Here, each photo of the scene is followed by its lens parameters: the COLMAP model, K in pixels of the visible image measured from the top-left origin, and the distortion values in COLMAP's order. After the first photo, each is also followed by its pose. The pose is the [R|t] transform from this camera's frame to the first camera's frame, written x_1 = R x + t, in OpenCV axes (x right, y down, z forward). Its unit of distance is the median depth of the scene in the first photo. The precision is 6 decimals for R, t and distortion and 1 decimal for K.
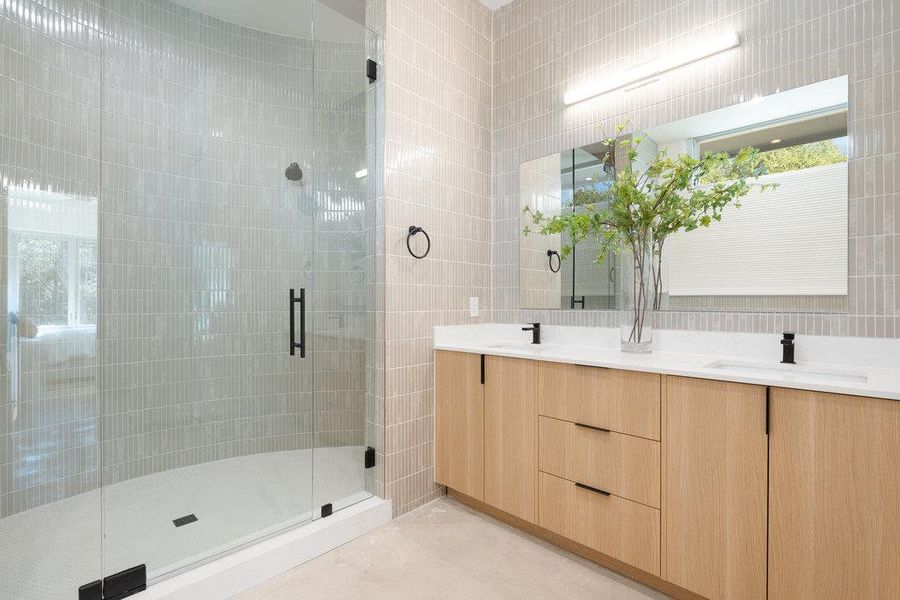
lens RADIAL K [[426.7, 0, 450.0], [0, 426.7, 300.0], [0, 0, 1]] dist [0.001514, -0.000805]
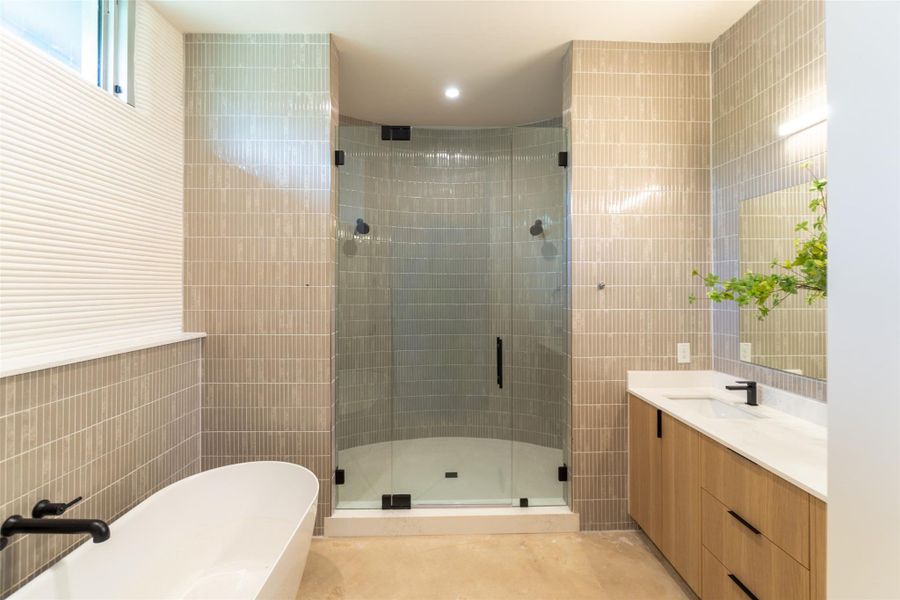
lens RADIAL K [[399.1, 0, 448.4], [0, 399.1, 283.1], [0, 0, 1]] dist [-0.000326, 0.000022]
pose [[0.713114, -0.006466, -0.701018, 0.364062], [0.003079, 0.999977, -0.006091, -0.163138], [0.701041, 0.002185, 0.713117, -0.053853]]
